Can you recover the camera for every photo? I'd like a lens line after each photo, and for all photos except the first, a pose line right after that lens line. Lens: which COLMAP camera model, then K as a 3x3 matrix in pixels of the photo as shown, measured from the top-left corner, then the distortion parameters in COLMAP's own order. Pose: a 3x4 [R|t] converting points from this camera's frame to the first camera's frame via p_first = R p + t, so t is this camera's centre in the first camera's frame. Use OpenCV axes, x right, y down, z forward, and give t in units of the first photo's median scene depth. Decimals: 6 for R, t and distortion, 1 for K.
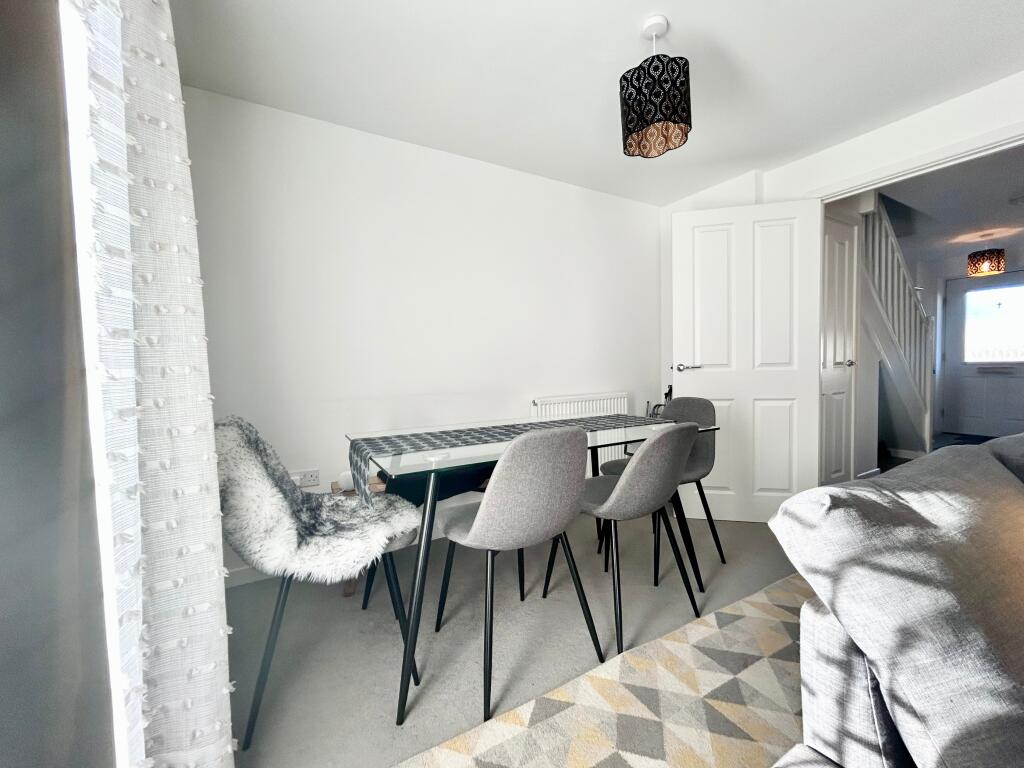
lens RADIAL K [[413.6, 0, 510.4], [0, 413.6, 381.5], [0, 0, 1]] dist [-0.000532, 0.000271]
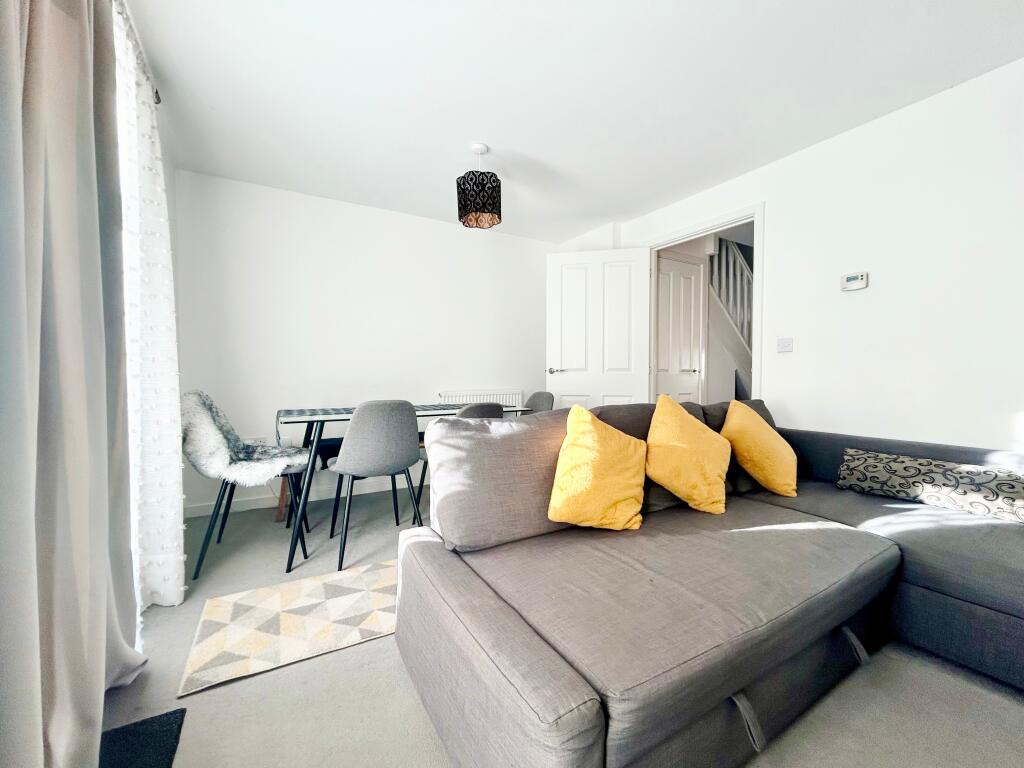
lens RADIAL K [[418.2, 0, 513.4], [0, 418.2, 382.4], [0, 0, 1]] dist [-0.000709, 0.001521]
pose [[0.999719, 0.022590, 0.007123, 0.581209], [-0.022488, 0.999647, -0.014131, 0.051469], [-0.007439, 0.013967, 0.999875, -0.675884]]
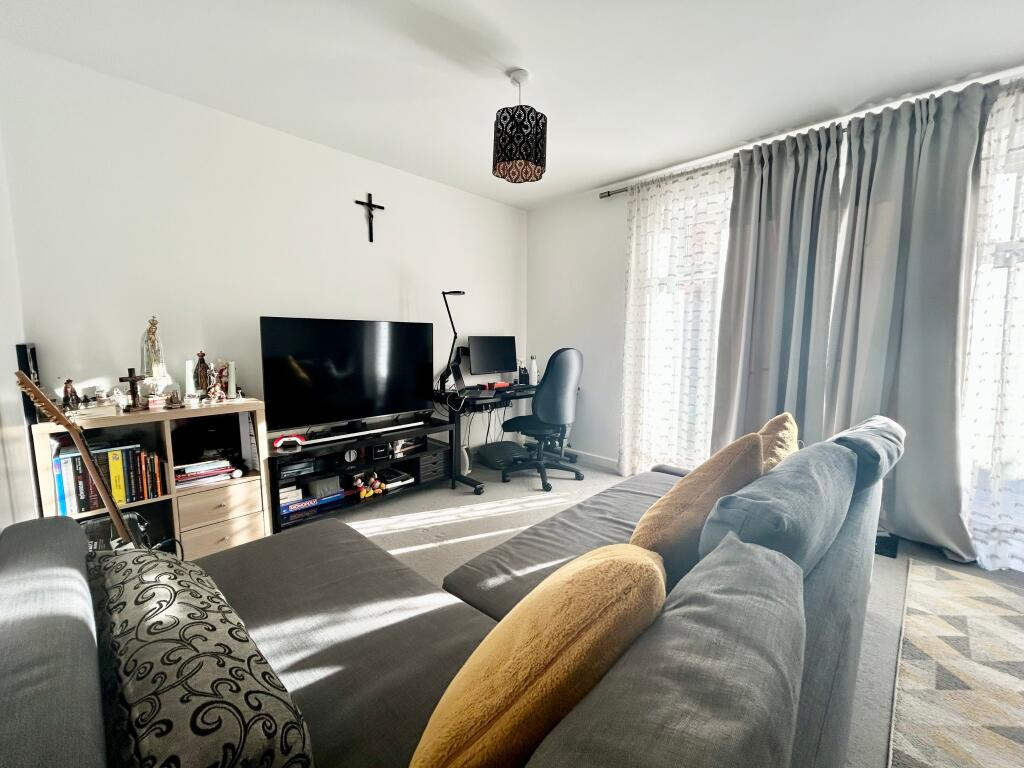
lens RADIAL K [[418.2, 0, 513.4], [0, 418.2, 382.4], [0, 0, 1]] dist [-0.000709, 0.001521]
pose [[-0.961849, 0.044013, -0.270017, 1.740612], [0.004111, 0.989188, 0.146592, -0.149172], [0.273549, 0.139889, -0.951631, 1.360429]]
